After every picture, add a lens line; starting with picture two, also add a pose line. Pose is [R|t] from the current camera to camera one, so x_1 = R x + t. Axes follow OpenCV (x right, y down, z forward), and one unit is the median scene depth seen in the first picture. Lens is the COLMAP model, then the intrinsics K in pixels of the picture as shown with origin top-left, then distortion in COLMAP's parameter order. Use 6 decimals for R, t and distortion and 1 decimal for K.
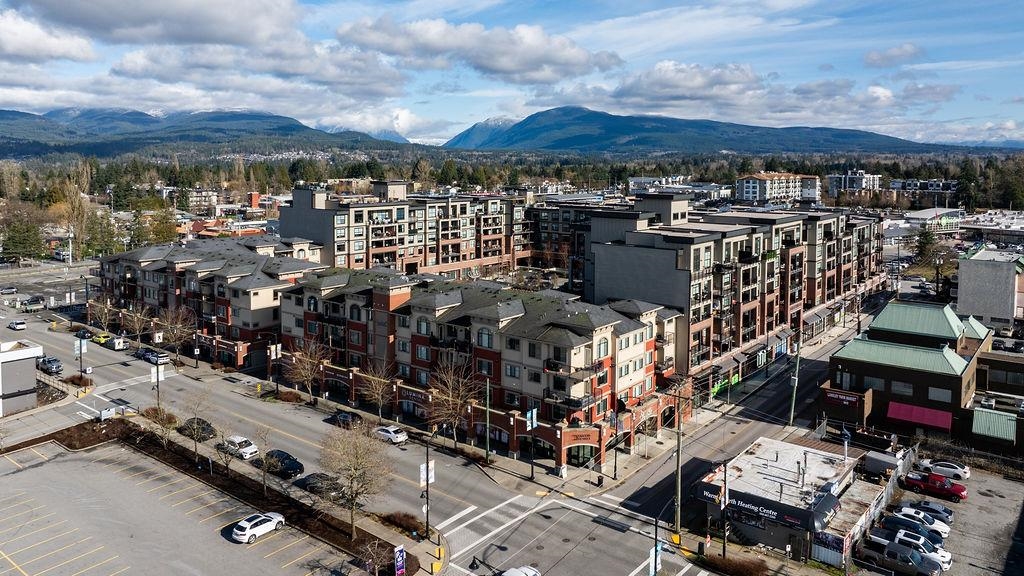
lens RADIAL K [[735.2, 0, 512.0], [0, 735.2, 288.0], [0, 0, 1]] dist [0.005217, -0.050771]
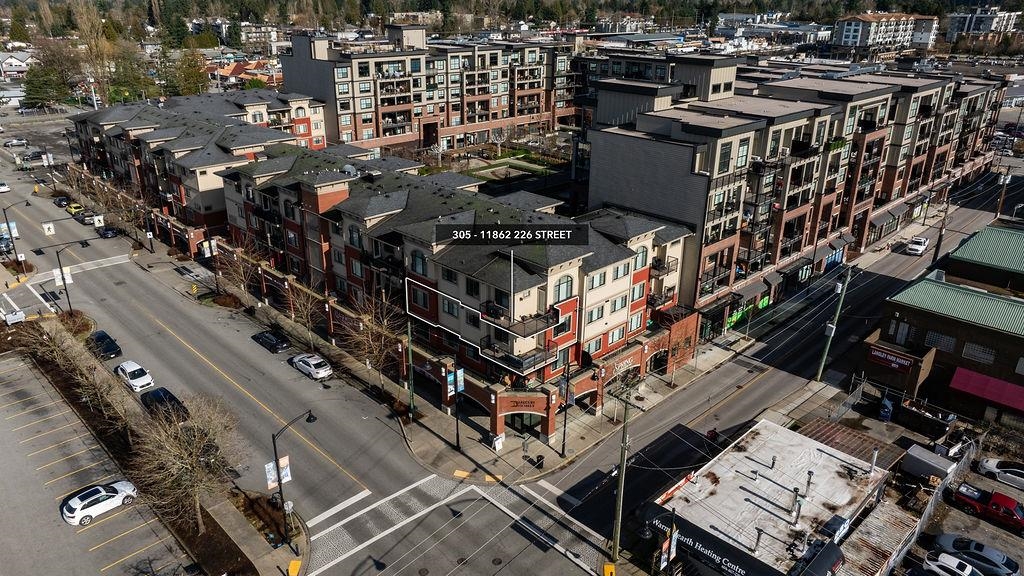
lens RADIAL K [[697.1, 0, 490.1], [0, 697.1, 334.0], [0, 0, 1]] dist [-0.027075, 0.024897]
pose [[0.990010, 0.068824, -0.123055, 0.102408], [-0.031094, 0.957857, 0.285558, -0.055299], [0.137523, -0.278879, 0.950428, 0.219454]]
